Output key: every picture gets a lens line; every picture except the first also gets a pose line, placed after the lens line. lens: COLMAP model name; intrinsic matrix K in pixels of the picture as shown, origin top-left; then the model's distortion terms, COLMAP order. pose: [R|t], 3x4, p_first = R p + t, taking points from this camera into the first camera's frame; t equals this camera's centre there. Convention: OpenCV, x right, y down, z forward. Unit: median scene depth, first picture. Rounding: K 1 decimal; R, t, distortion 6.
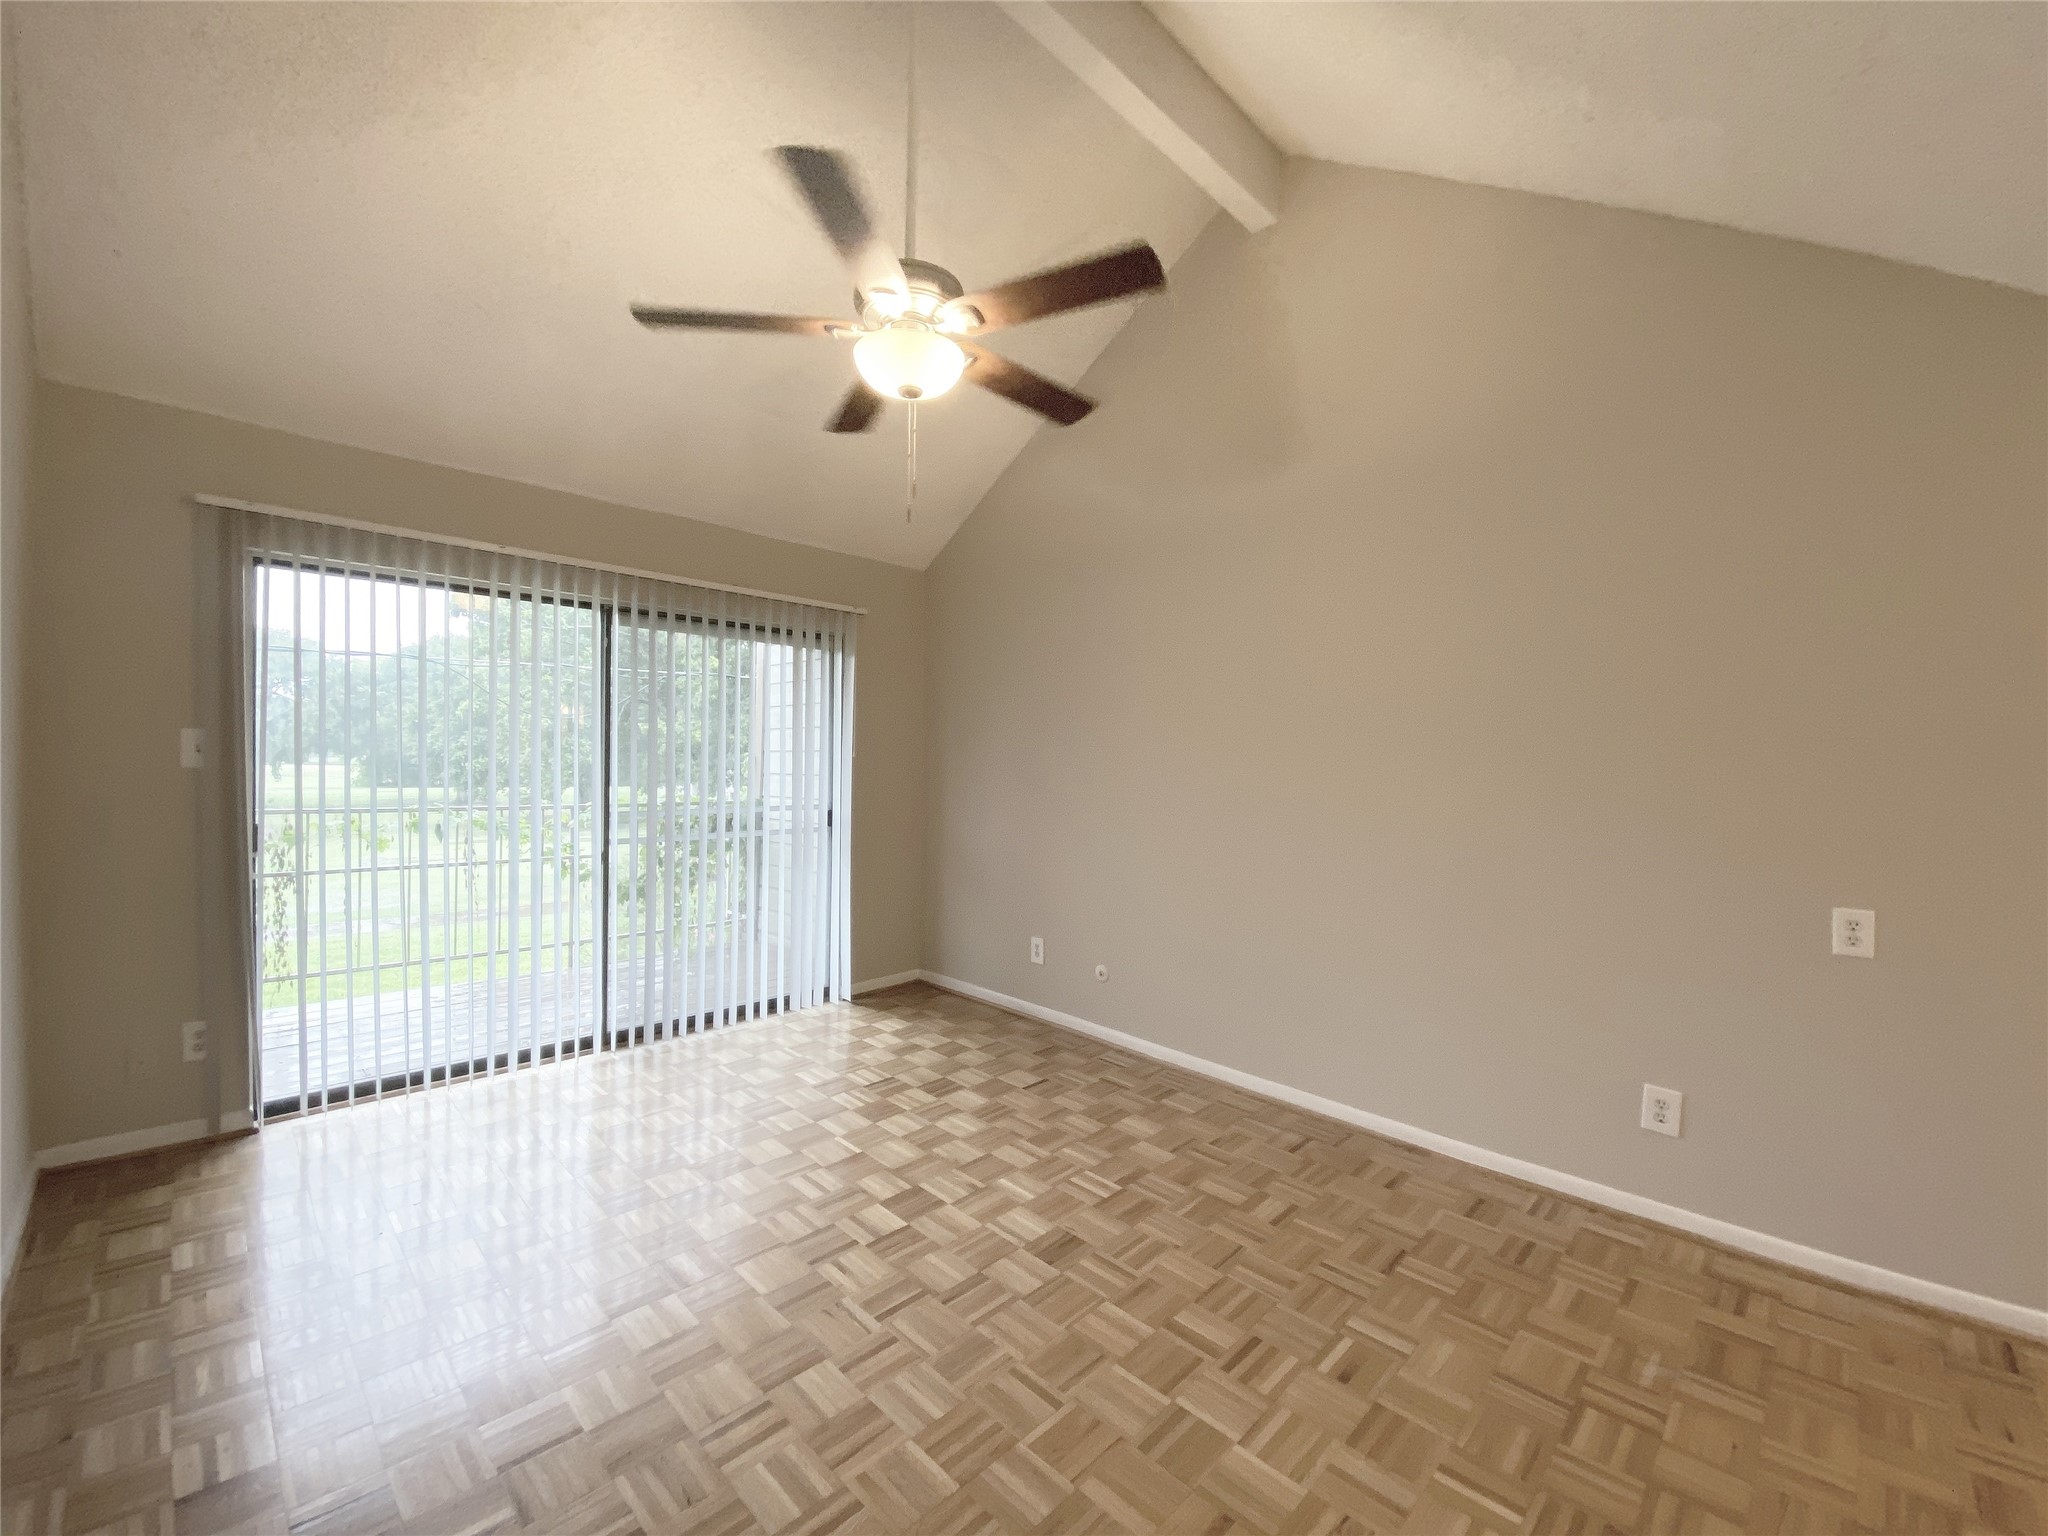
lens RADIAL K [[823.0, 0, 1026.6], [0, 823.0, 769.8], [0, 0, 1]] dist [0.031416, -0.026529]
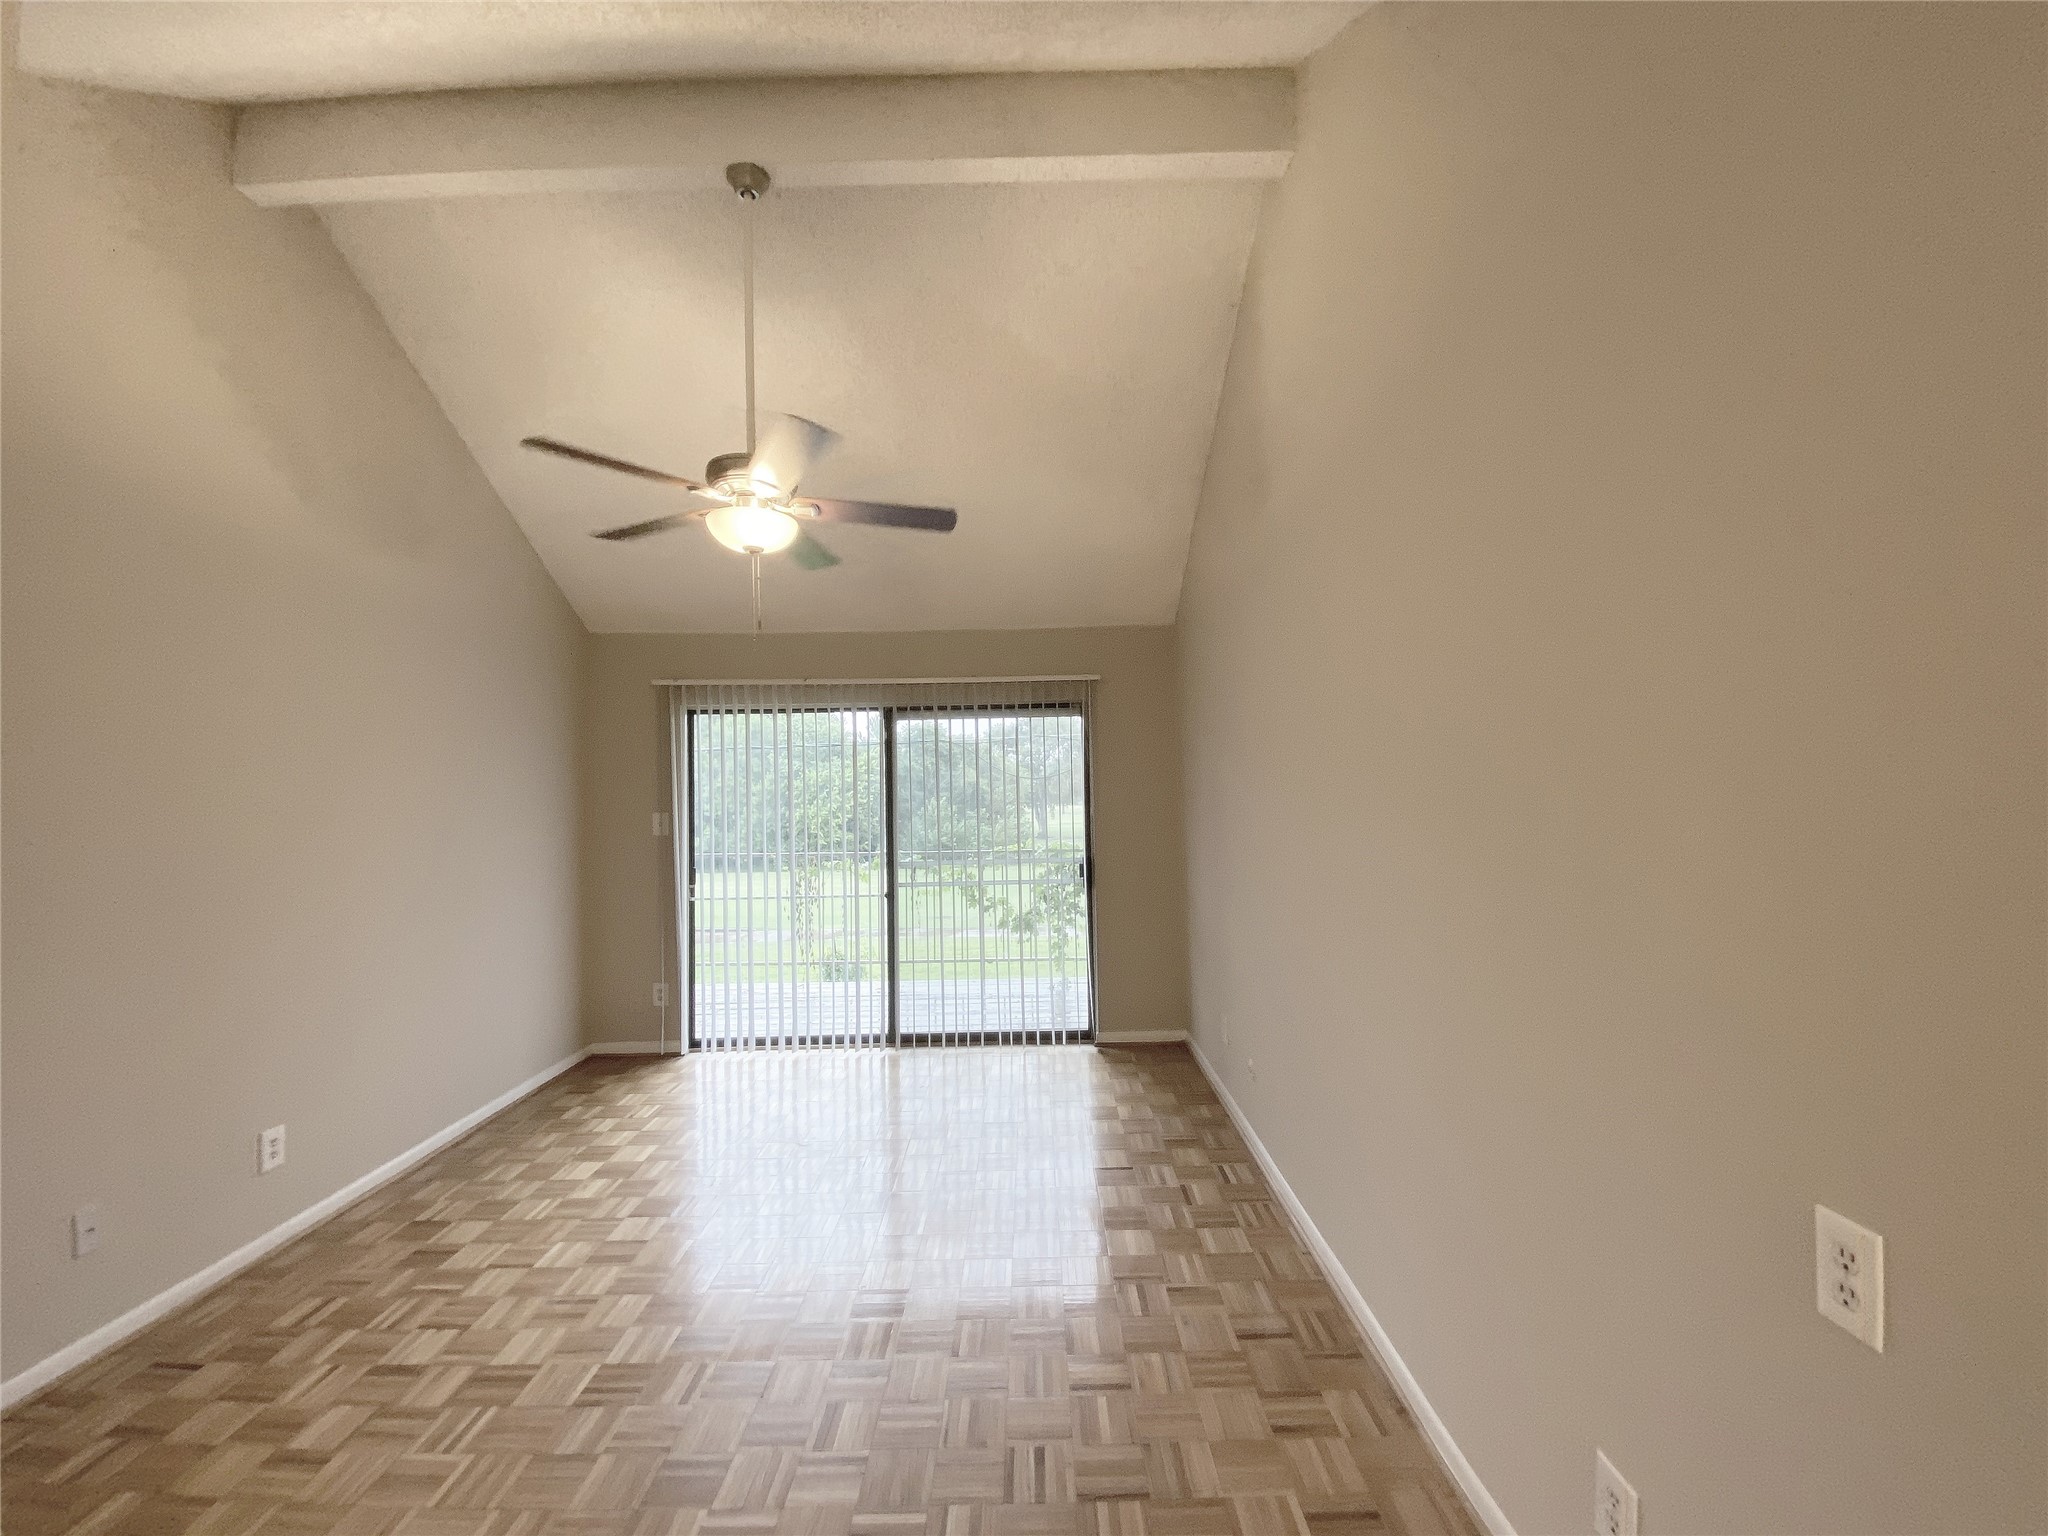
lens RADIAL K [[823.0, 0, 1026.6], [0, 823.0, 769.8], [0, 0, 1]] dist [0.031416, -0.026529]
pose [[0.705253, -0.049949, -0.707194, 0.700265], [0.022189, 0.998581, -0.048402, -0.034809], [0.708609, 0.018444, 0.705361, 0.278572]]
